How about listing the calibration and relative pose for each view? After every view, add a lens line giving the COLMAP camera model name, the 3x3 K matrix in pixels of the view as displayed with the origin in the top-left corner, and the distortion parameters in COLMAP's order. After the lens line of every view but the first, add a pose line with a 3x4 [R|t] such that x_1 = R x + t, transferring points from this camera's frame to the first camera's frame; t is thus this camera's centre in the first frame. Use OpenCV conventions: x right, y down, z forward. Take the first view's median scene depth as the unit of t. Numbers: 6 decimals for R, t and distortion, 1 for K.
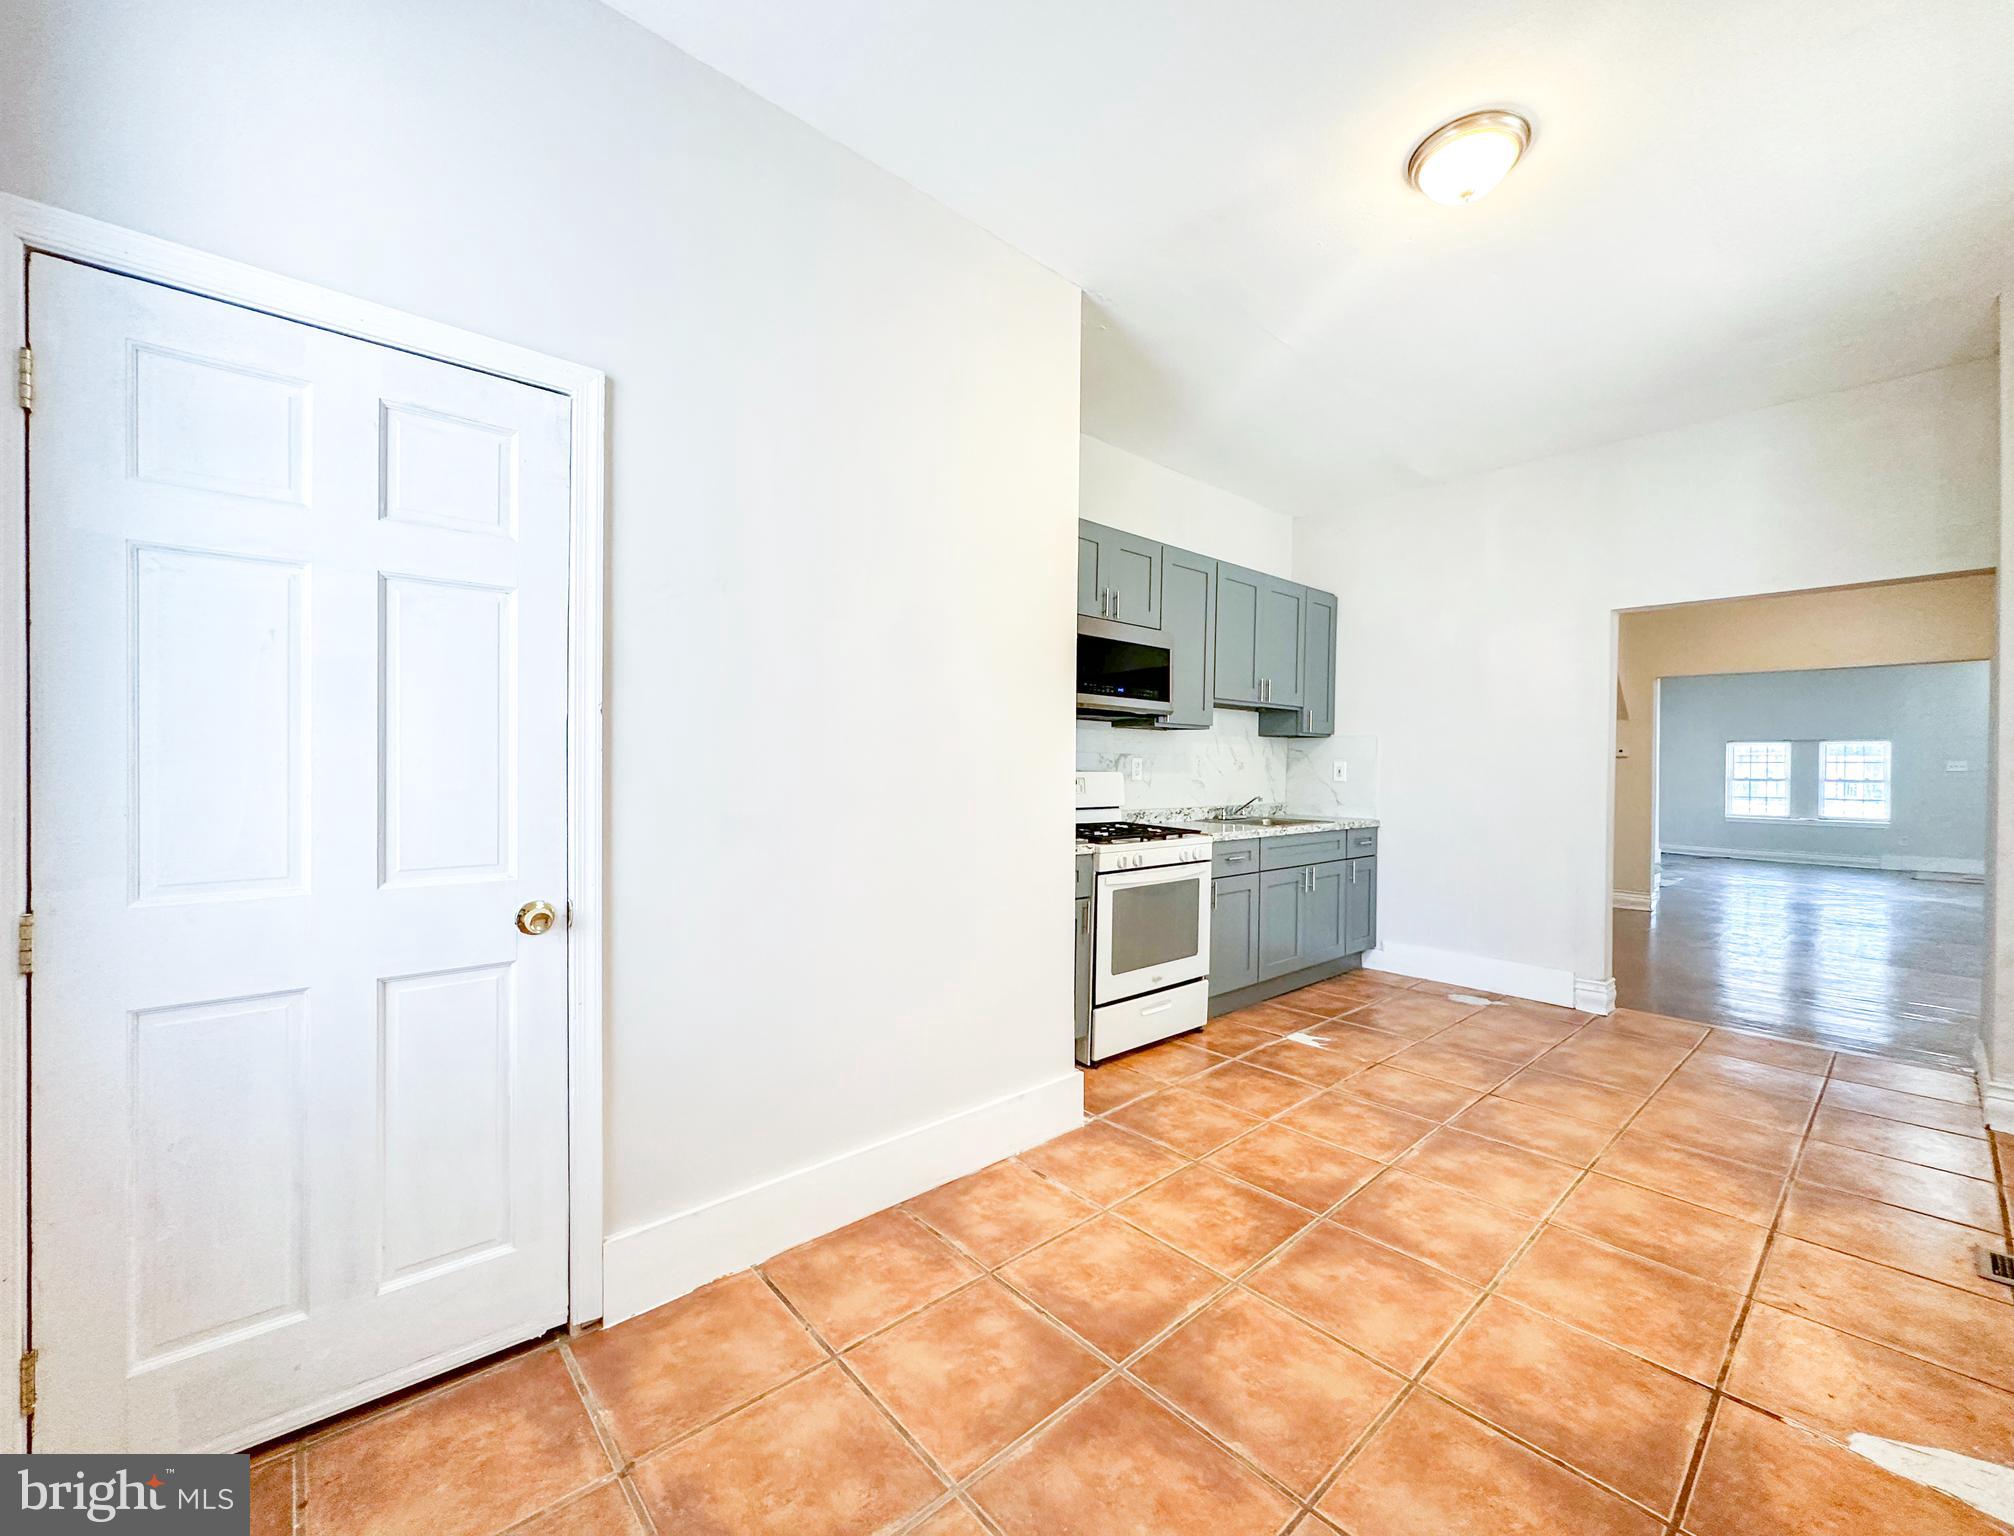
lens RADIAL K [[822.4, 0, 1025.6], [0, 822.4, 768.1], [0, 0, 1]] dist [-0.000797, 0.000078]
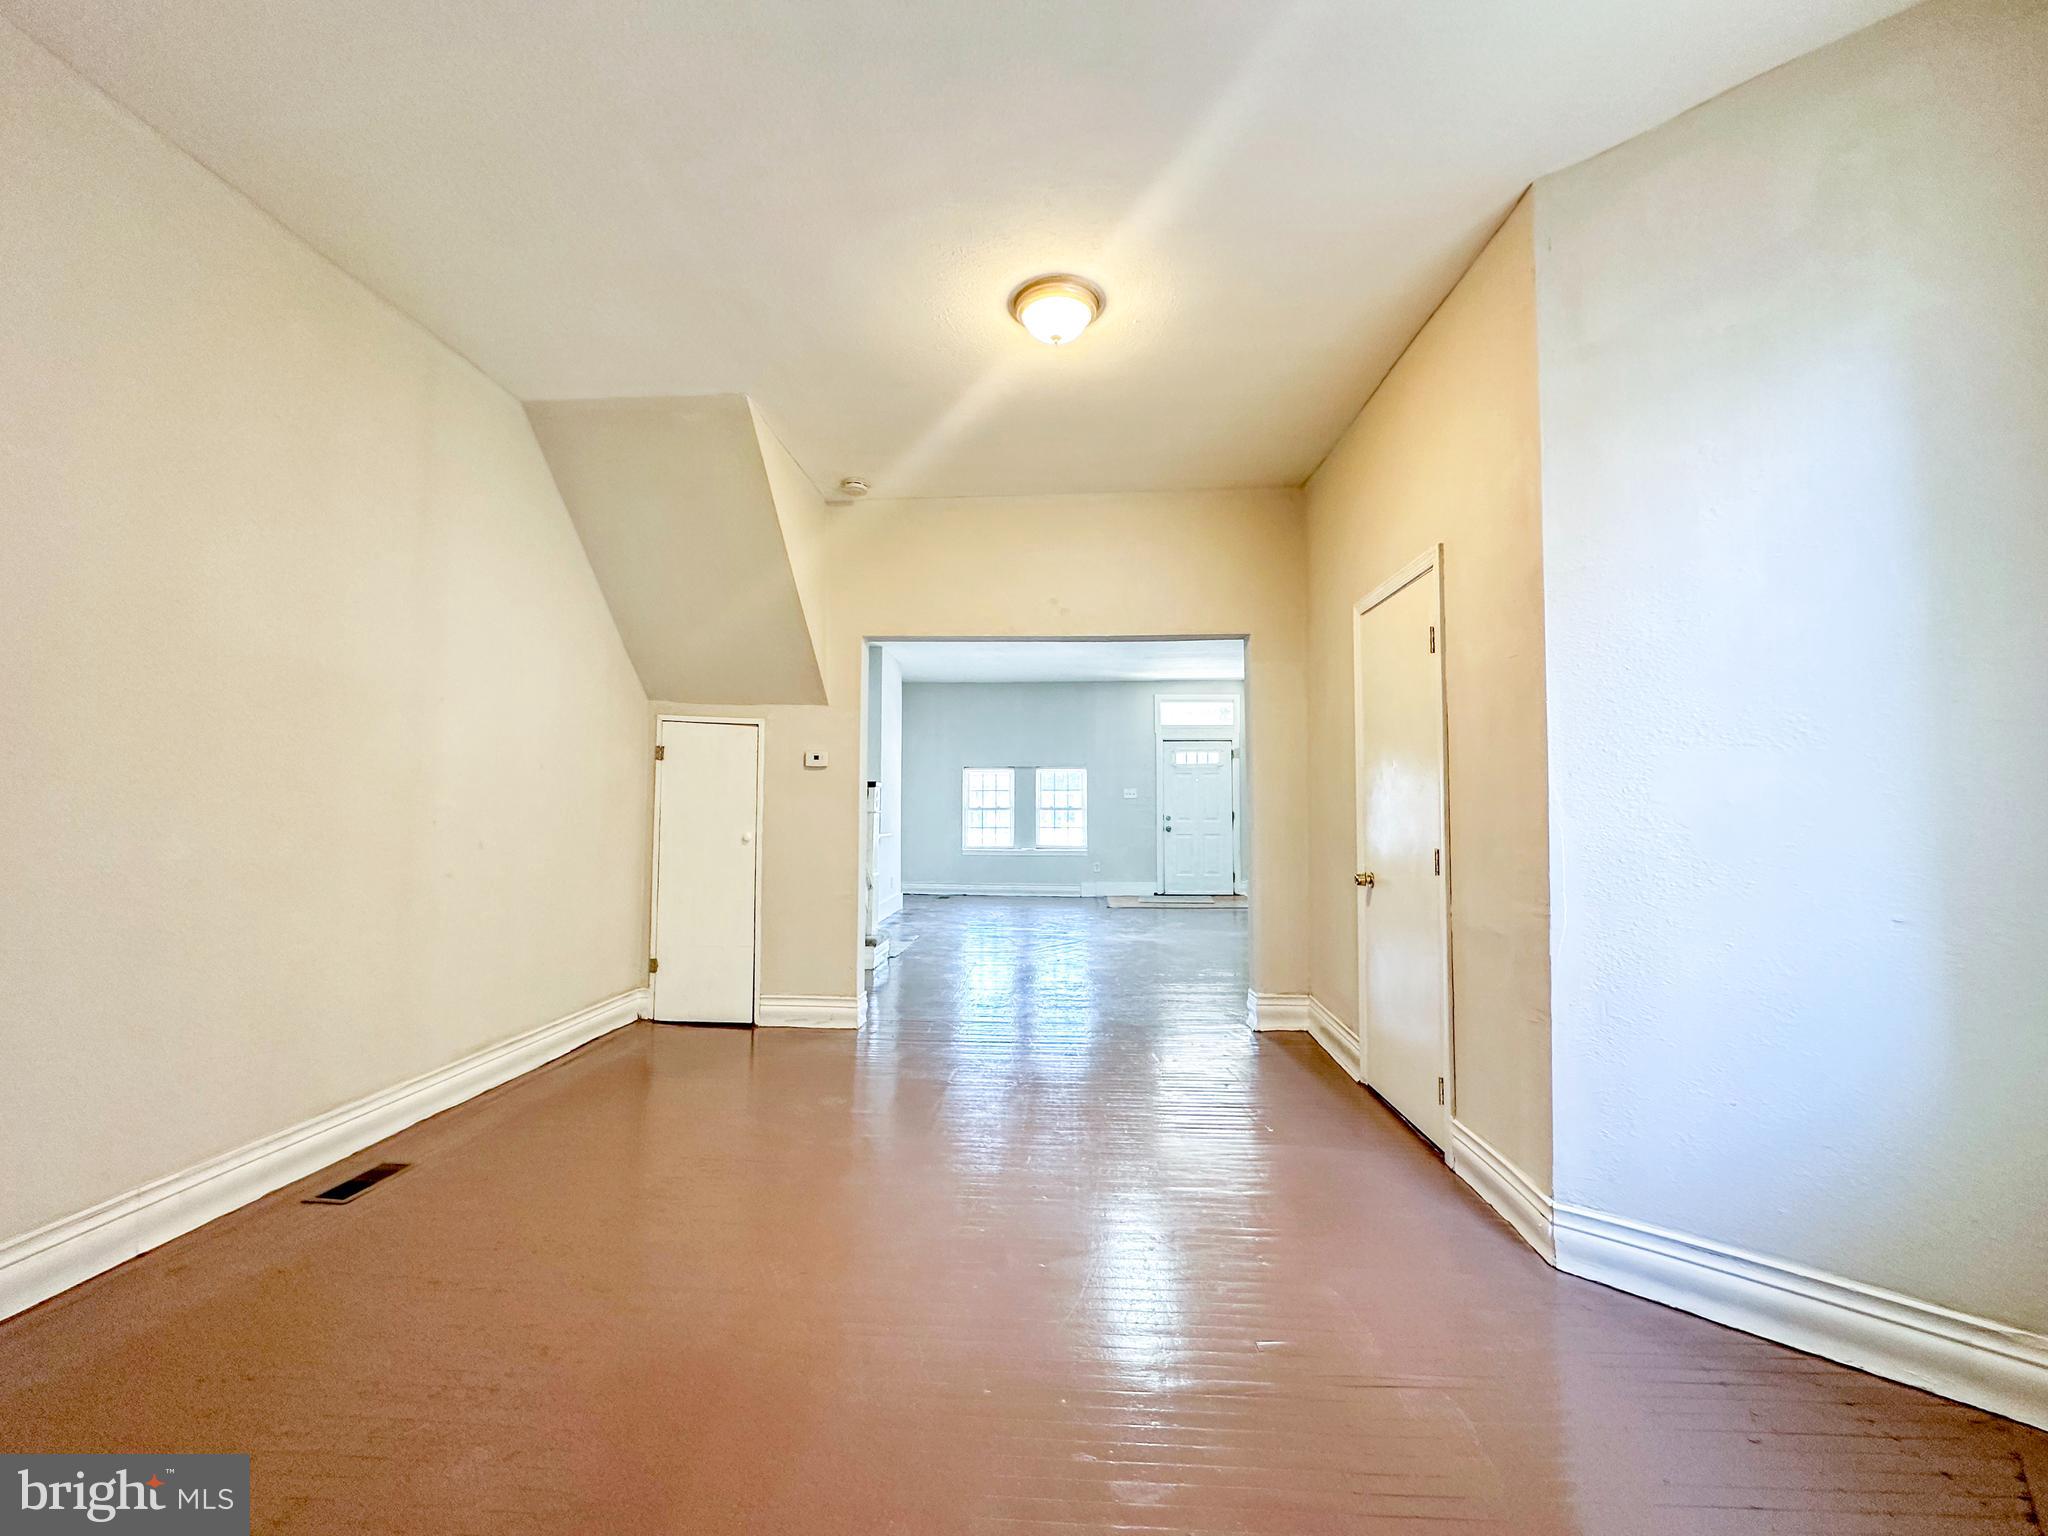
lens RADIAL K [[817.7, 0, 1022.4], [0, 817.7, 769.5], [0, 0, 1]] dist [-0.000806, 0.000567]
pose [[0.716819, 0.022059, 0.696910, 0.781631], [0.008924, 0.999127, -0.040803, 0.022728], [-0.697202, 0.035468, 0.715997, 0.887270]]
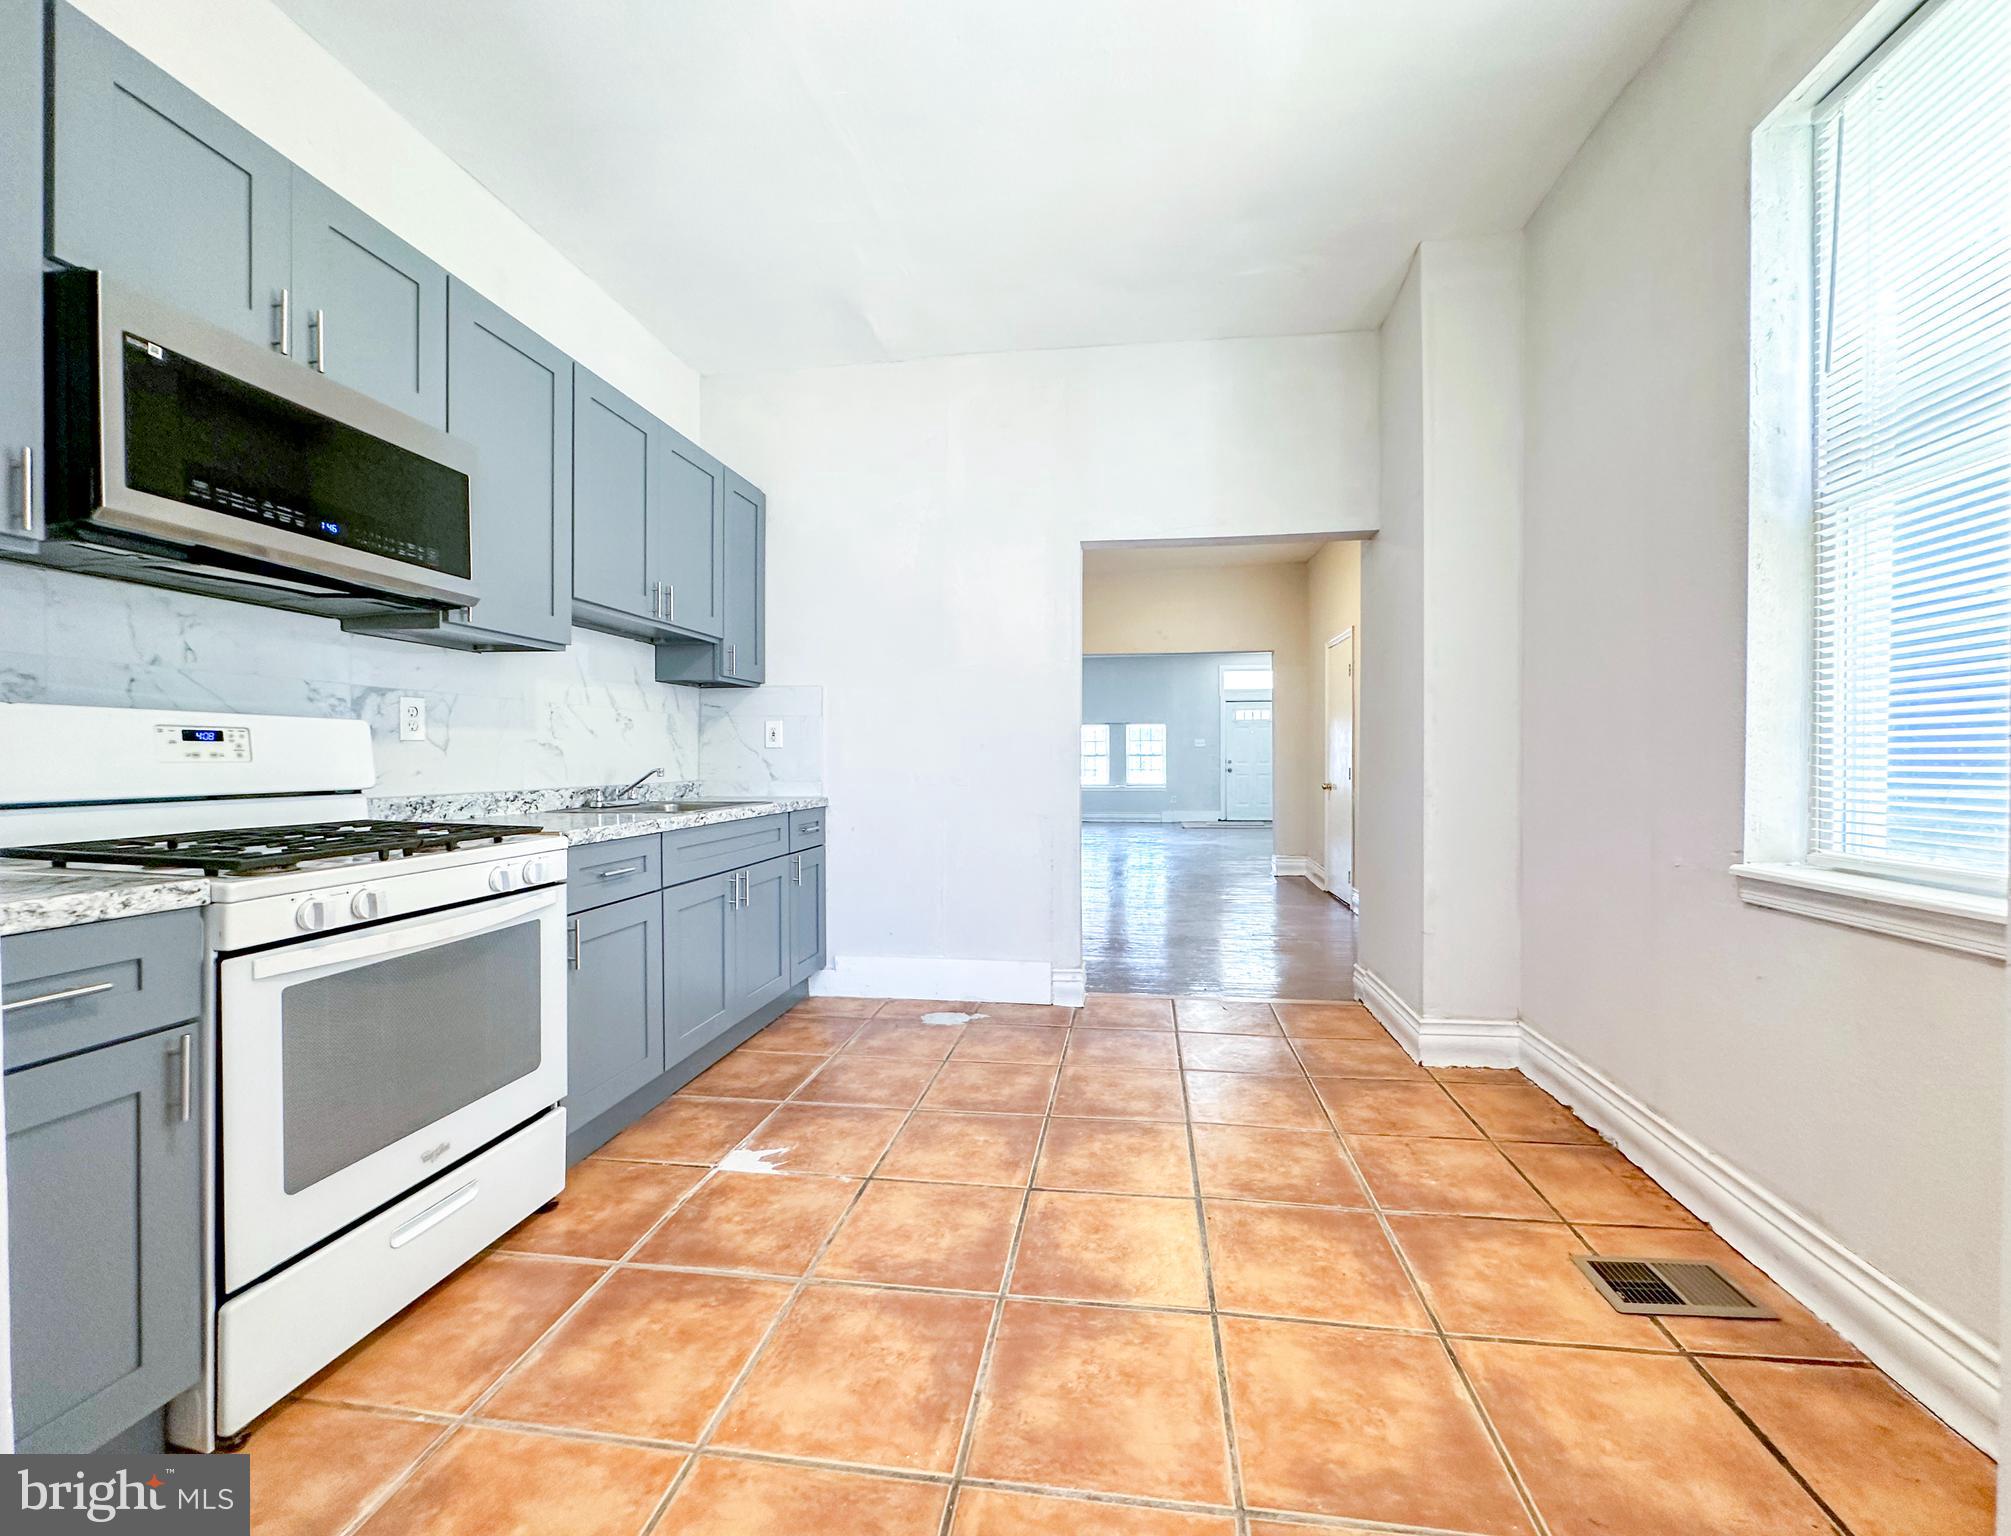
lens RADIAL K [[821.2, 0, 1024.1], [0, 821.2, 768.1], [0, 0, 1]] dist [-0.000797, 0.000078]
pose [[0.766932, -0.022460, 0.641335, 0.106502], [0.015487, 0.999744, 0.016493, 0.032600], [-0.641541, -0.002717, 0.767084, 0.377015]]
